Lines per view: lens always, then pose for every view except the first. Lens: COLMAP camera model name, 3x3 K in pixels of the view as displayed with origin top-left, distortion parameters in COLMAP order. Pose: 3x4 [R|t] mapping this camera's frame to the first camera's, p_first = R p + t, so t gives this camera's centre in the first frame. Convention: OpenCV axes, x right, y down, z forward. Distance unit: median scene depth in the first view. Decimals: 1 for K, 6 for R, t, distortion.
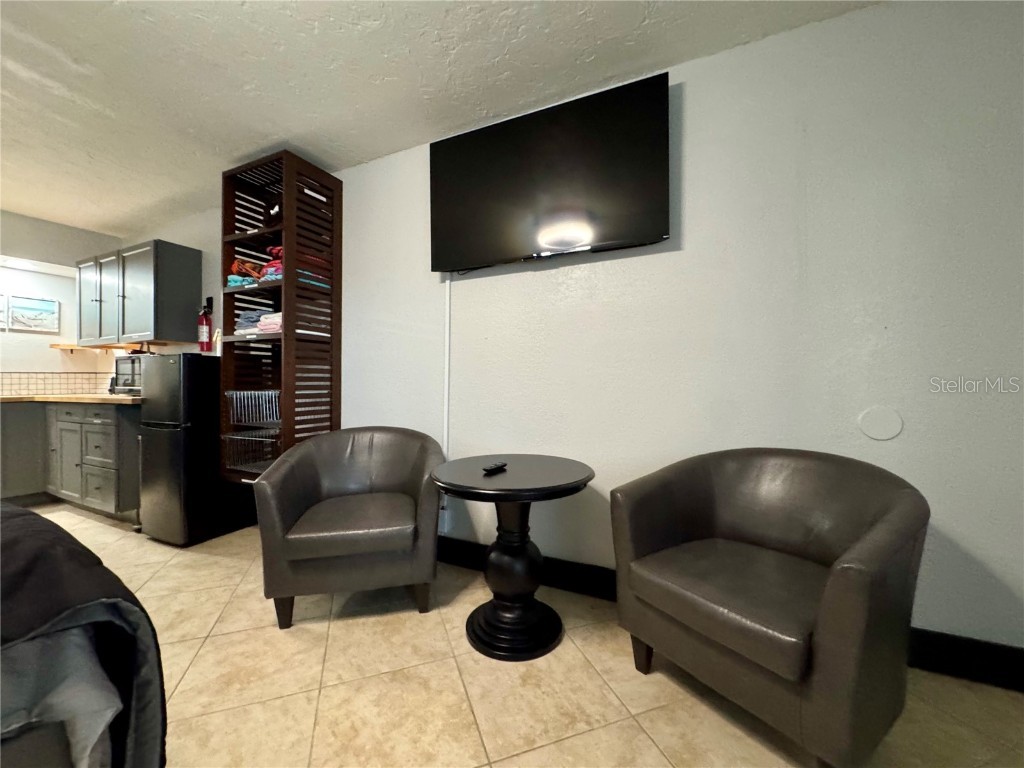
lens RADIAL K [[408.5, 0, 511.7], [0, 408.5, 383.0], [0, 0, 1]] dist [-0.003391, -0.000112]
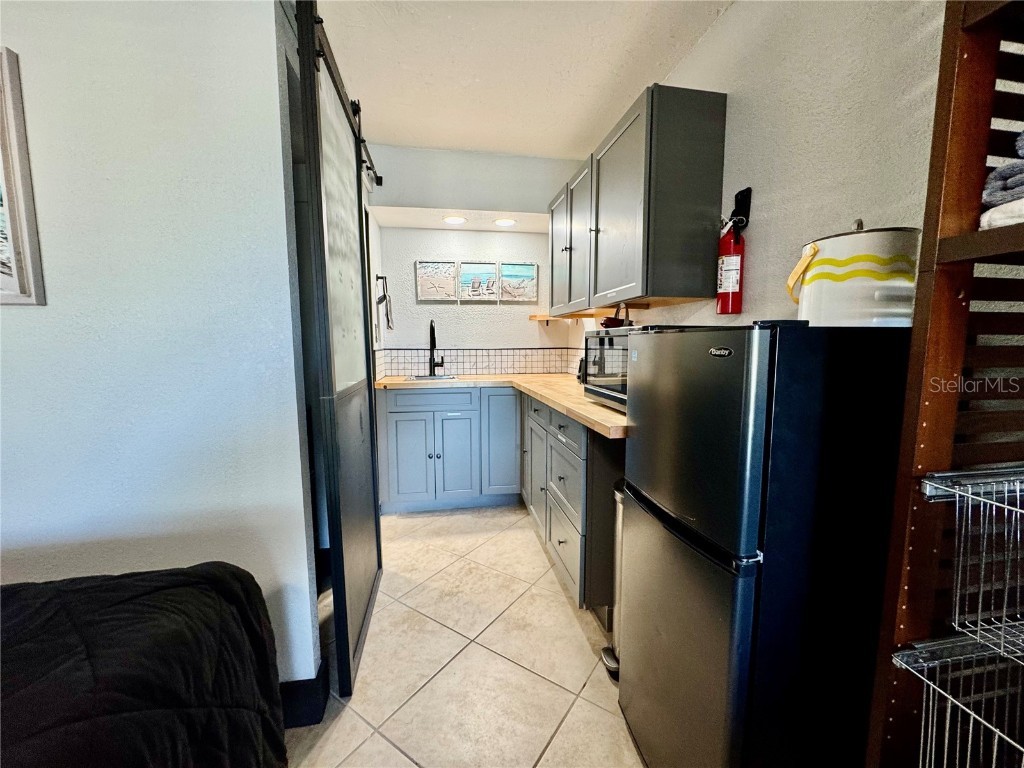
lens RADIAL K [[408.5, 0, 511.7], [0, 408.5, 383.0], [0, 0, 1]] dist [-0.003391, -0.000112]
pose [[0.583834, 0.081188, -0.807803, -0.652003], [-0.001375, 0.995085, 0.099016, -0.057381], [0.811872, -0.056698, 0.581076, 0.668506]]
